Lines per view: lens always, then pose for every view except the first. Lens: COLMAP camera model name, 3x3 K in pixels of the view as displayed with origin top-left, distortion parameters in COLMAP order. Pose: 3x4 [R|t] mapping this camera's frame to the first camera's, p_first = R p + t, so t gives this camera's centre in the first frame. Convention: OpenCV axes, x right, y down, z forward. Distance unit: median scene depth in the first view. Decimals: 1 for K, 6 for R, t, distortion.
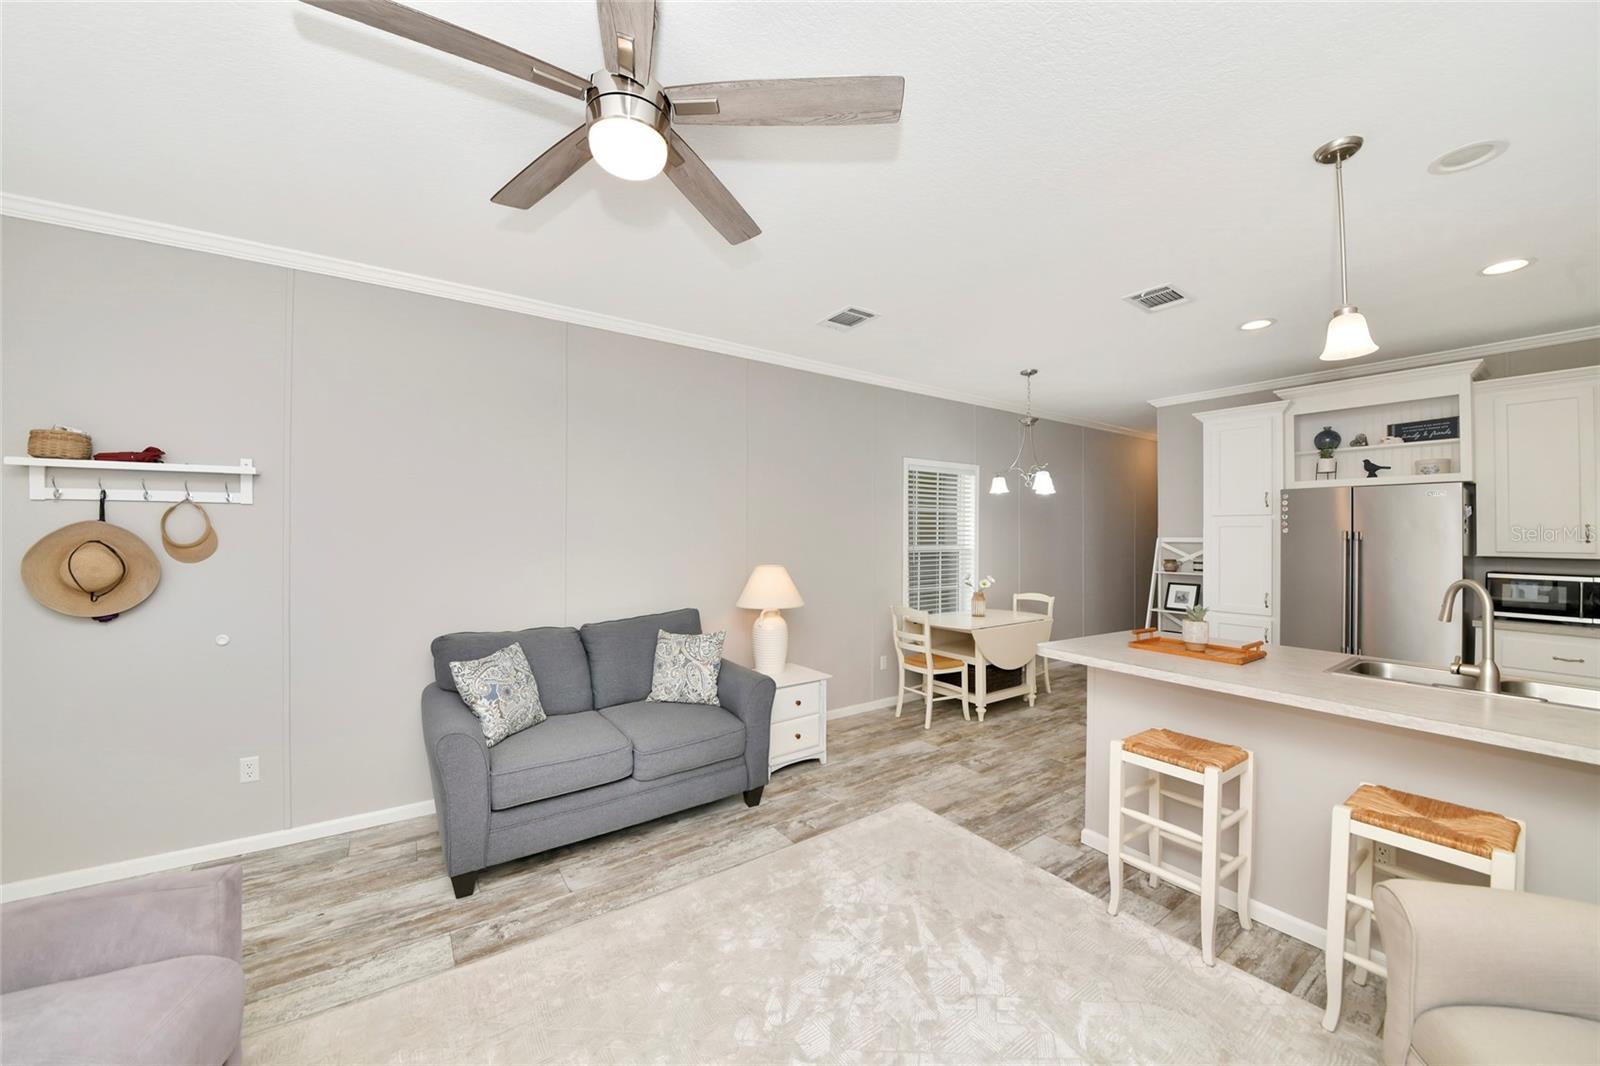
lens RADIAL K [[576.7, 0, 779.7], [0, 576.7, 525.3], [0, 0, 1]] dist [-0.015924, -0.003990]
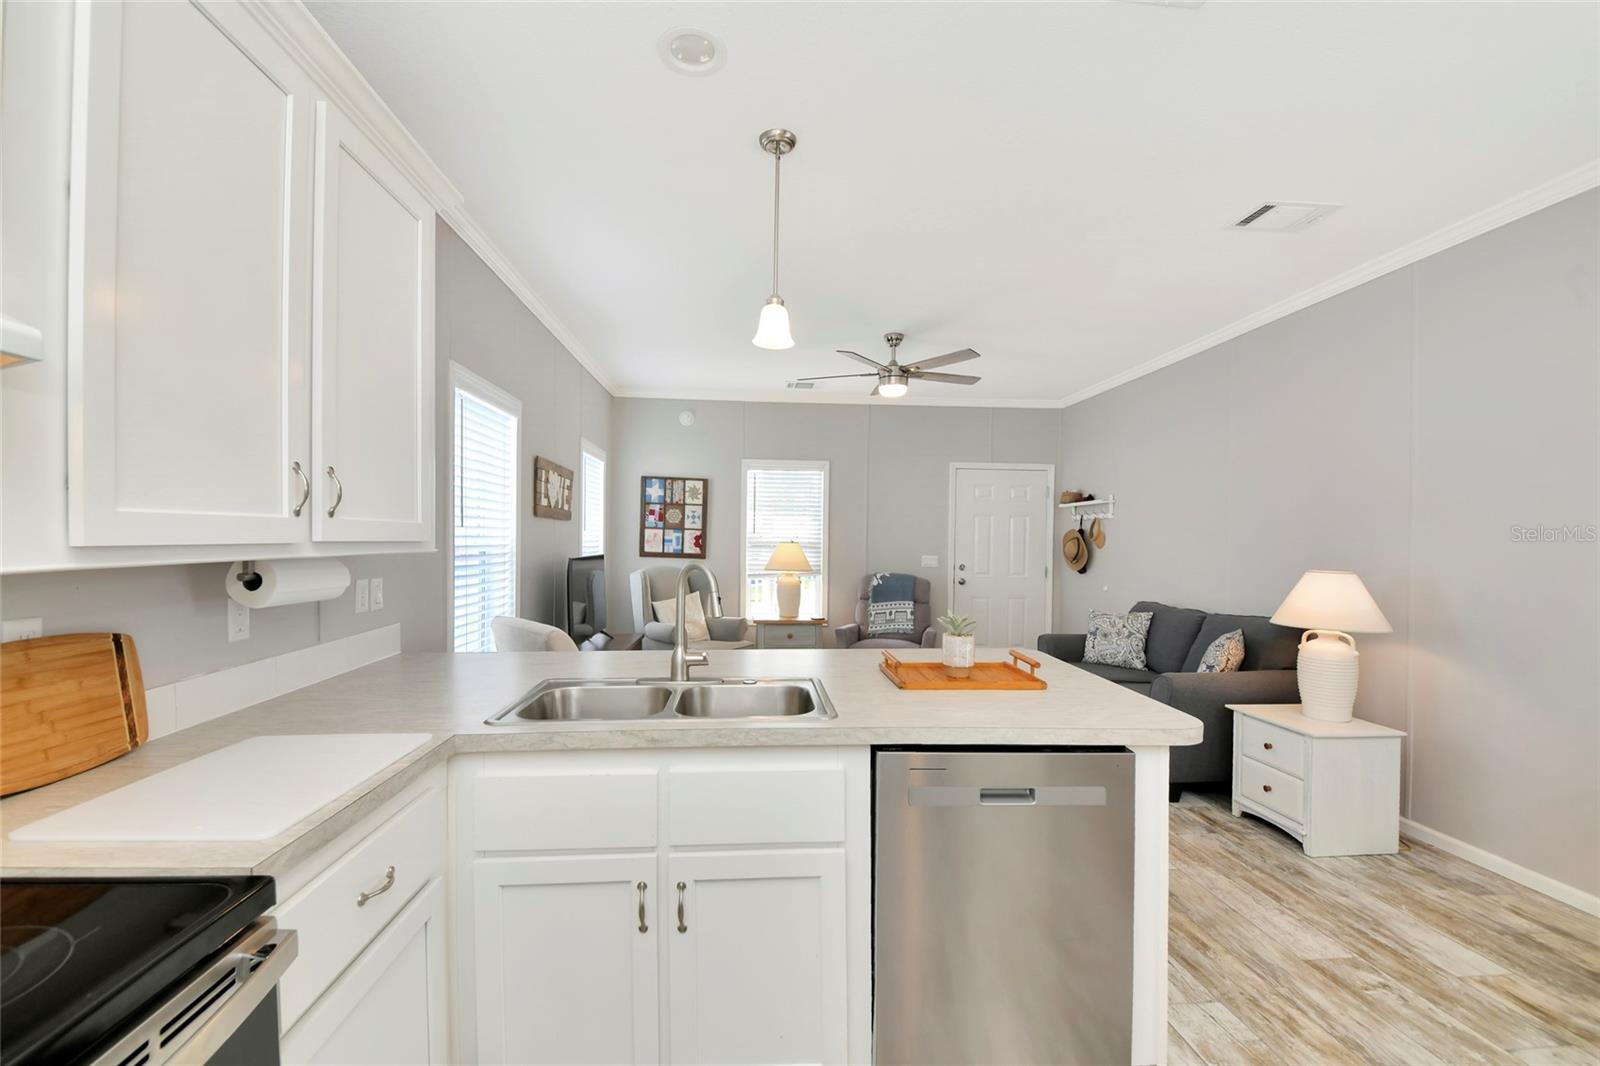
lens RADIAL K [[679.3, 0, 787.7], [0, 679.3, 554.3], [0, 0, 1]] dist [0.001311, -0.001379]
pose [[-0.482340, 0.010167, -0.875925, 0.945139], [0.004333, 0.999948, 0.009221, 0.039754], [0.875973, 0.000652, -0.482359, 0.739341]]
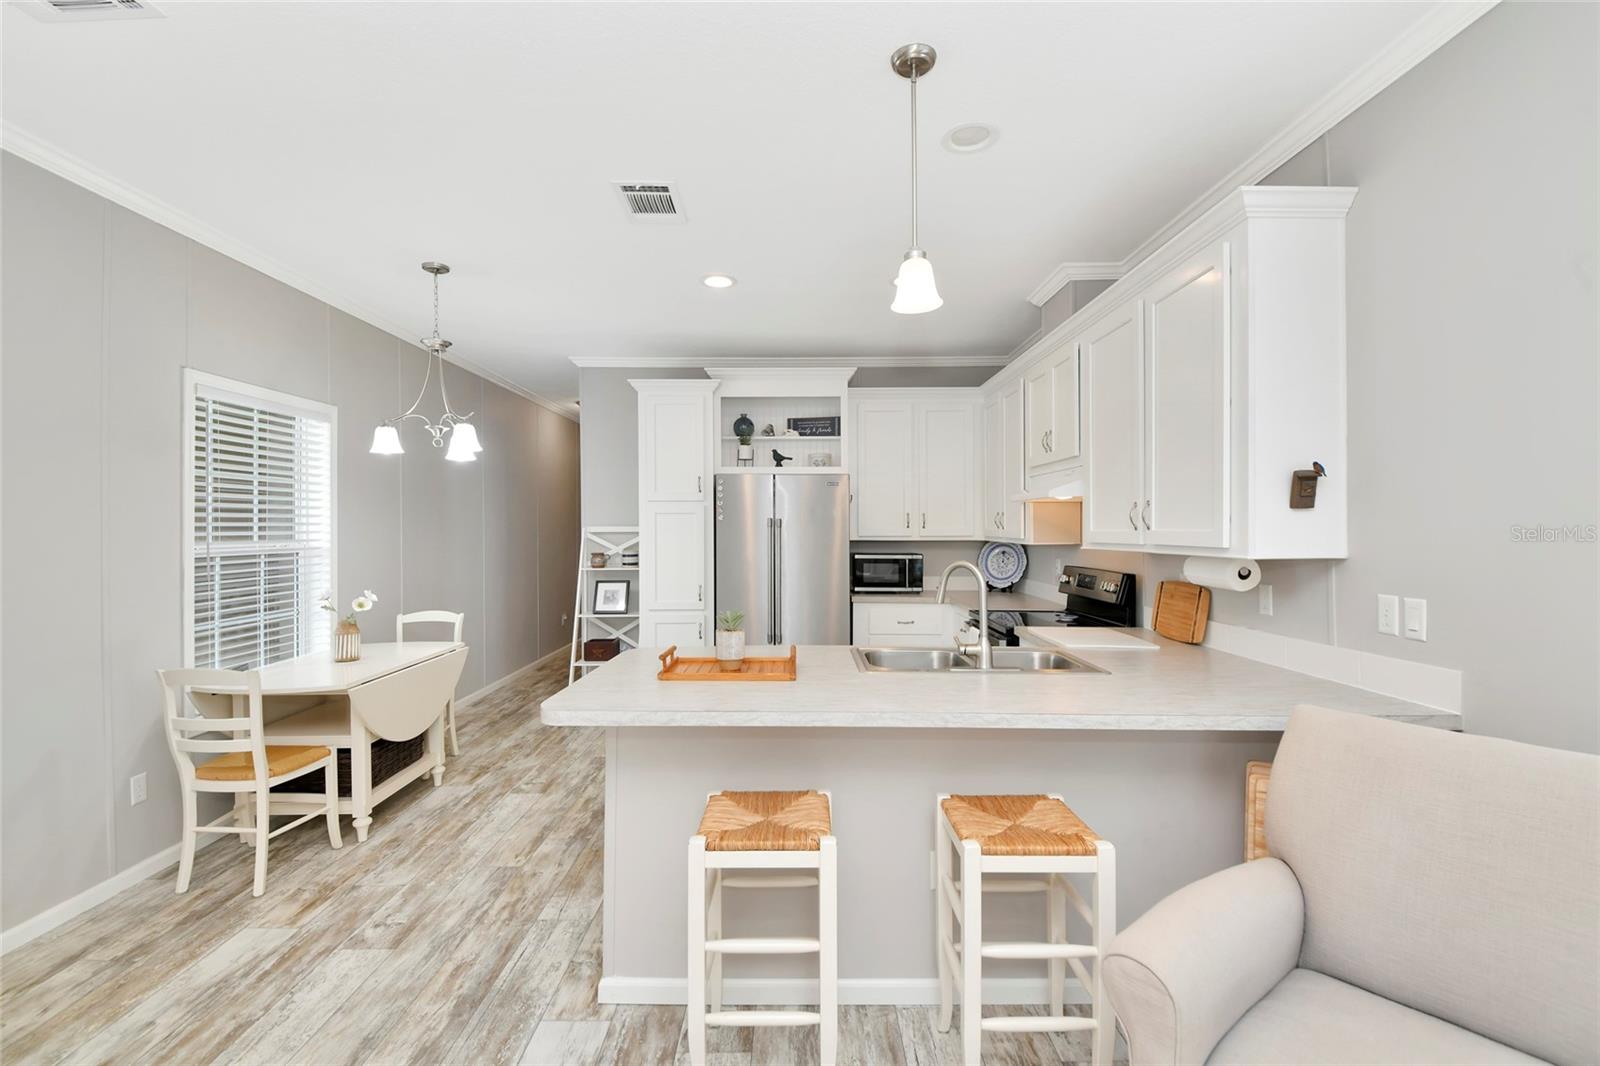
lens RADIAL K [[683.5, 0, 804.7], [0, 683.5, 530.3], [0, 0, 1]] dist [-0.006476, -0.006889]
pose [[0.541948, -0.009426, 0.840359, 0.015477], [-0.005968, 0.999869, 0.015064, 0.012348], [-0.840391, -0.013179, 0.541820, 0.264322]]
